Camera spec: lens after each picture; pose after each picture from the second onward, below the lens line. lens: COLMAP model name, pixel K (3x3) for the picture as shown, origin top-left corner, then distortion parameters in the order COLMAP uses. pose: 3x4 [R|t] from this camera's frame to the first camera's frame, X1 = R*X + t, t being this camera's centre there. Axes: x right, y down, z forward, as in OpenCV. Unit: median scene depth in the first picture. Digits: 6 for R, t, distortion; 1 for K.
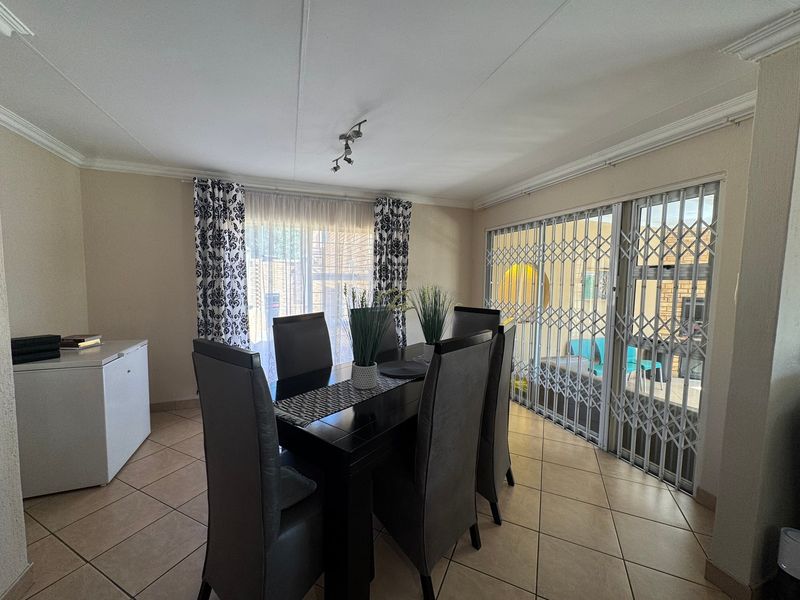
lens RADIAL K [[318.4, 0, 399.9], [0, 318.4, 302.3], [0, 0, 1]] dist [0.001027, -0.000078]
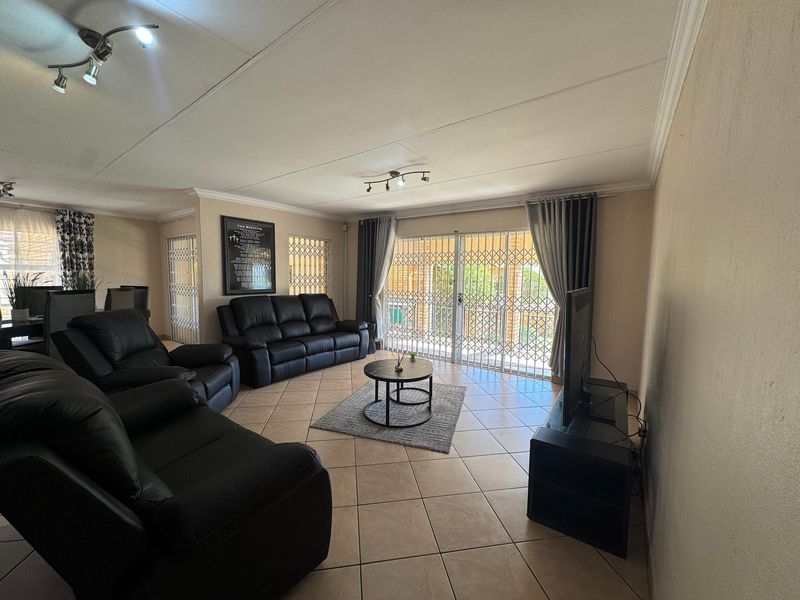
lens RADIAL K [[318.4, 0, 399.4], [0, 318.4, 300.7], [0, 0, 1]] dist [0.001027, -0.000078]
pose [[0.827355, -0.046929, 0.559716, 0.349919], [0.032757, 0.998839, 0.035326, 0.060277], [-0.560724, -0.010893, 0.827931, -0.929183]]
